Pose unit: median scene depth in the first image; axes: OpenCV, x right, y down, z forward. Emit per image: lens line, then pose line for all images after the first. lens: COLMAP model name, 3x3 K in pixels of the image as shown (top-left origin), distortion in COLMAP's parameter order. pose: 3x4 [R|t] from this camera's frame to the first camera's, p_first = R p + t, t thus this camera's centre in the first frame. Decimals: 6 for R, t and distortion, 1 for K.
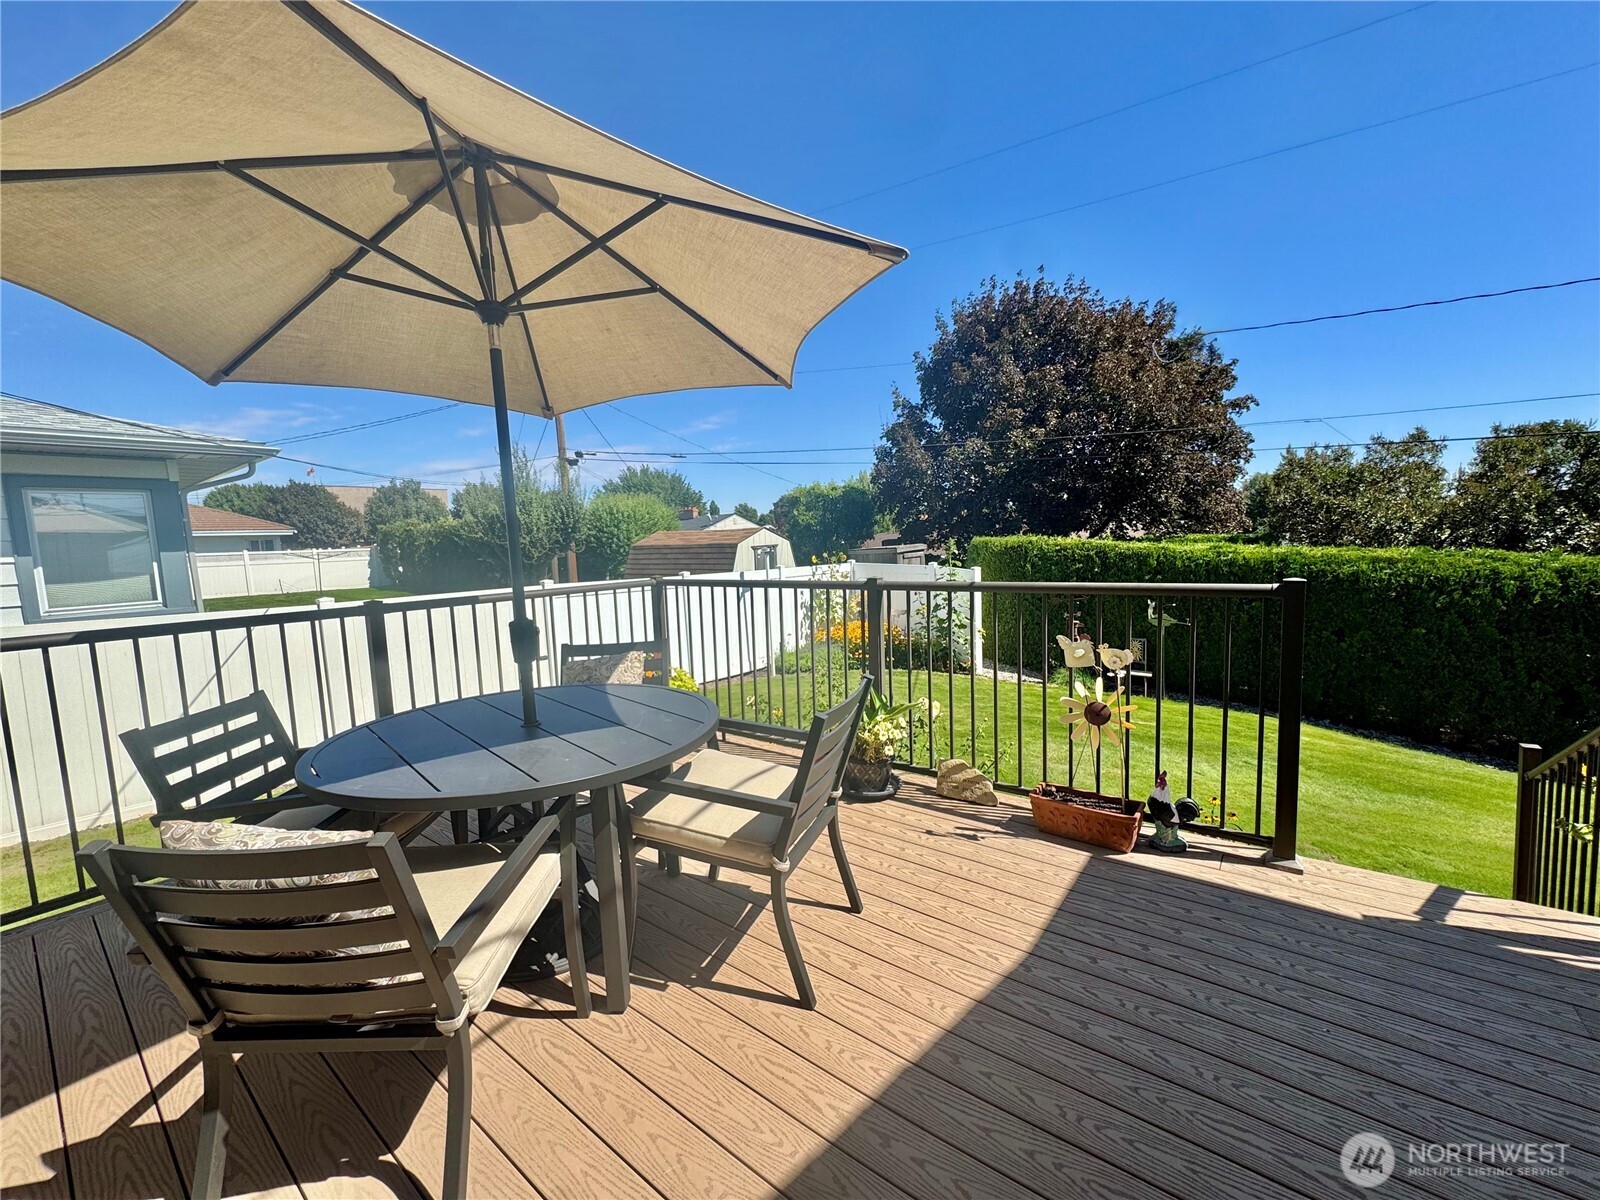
lens RADIAL K [[639.1, 0, 802.9], [0, 639.1, 602.6], [0, 0, 1]] dist [-0.002720, -0.000195]
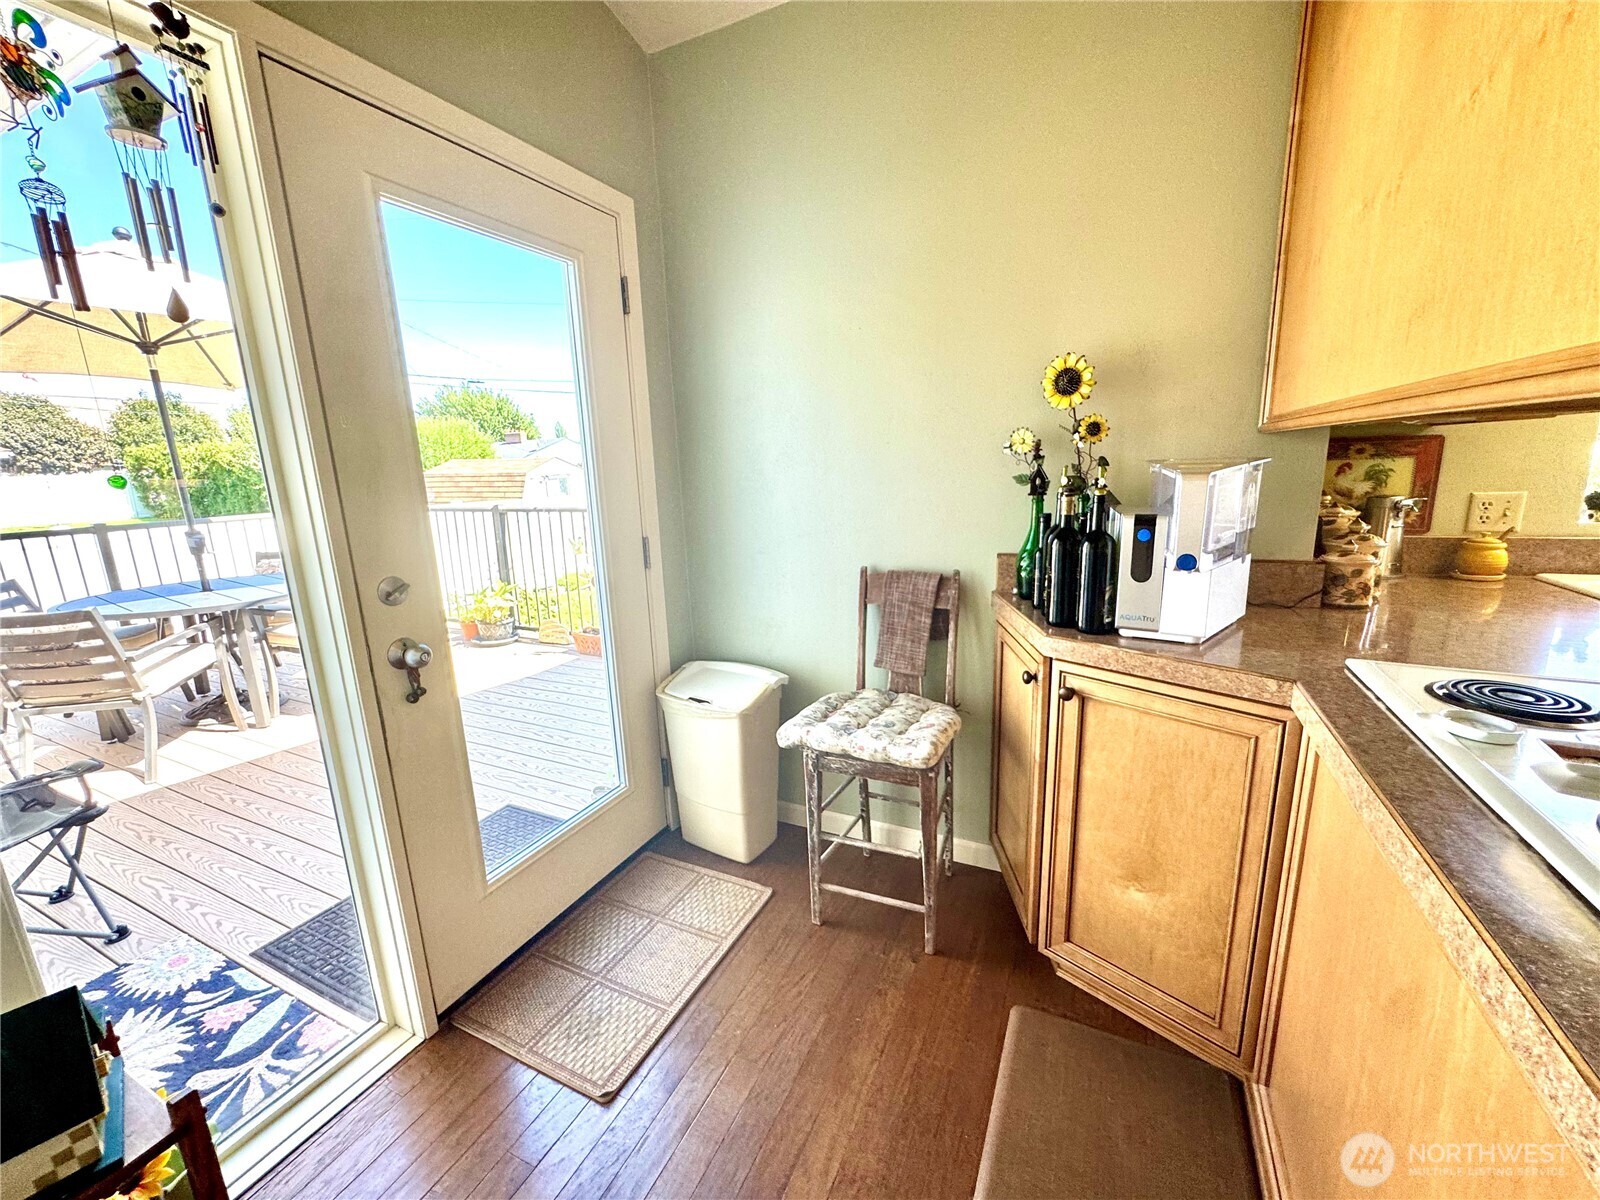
lens RADIAL K [[639.1, 0, 802.9], [0, 639.1, 602.6], [0, 0, 1]] dist [-0.002720, -0.000195]
pose [[0.977725, -0.039224, 0.206190, 0.067099], [0.014853, 0.992850, 0.118438, 0.002014], [-0.209362, -0.112737, 0.971318, -0.085354]]
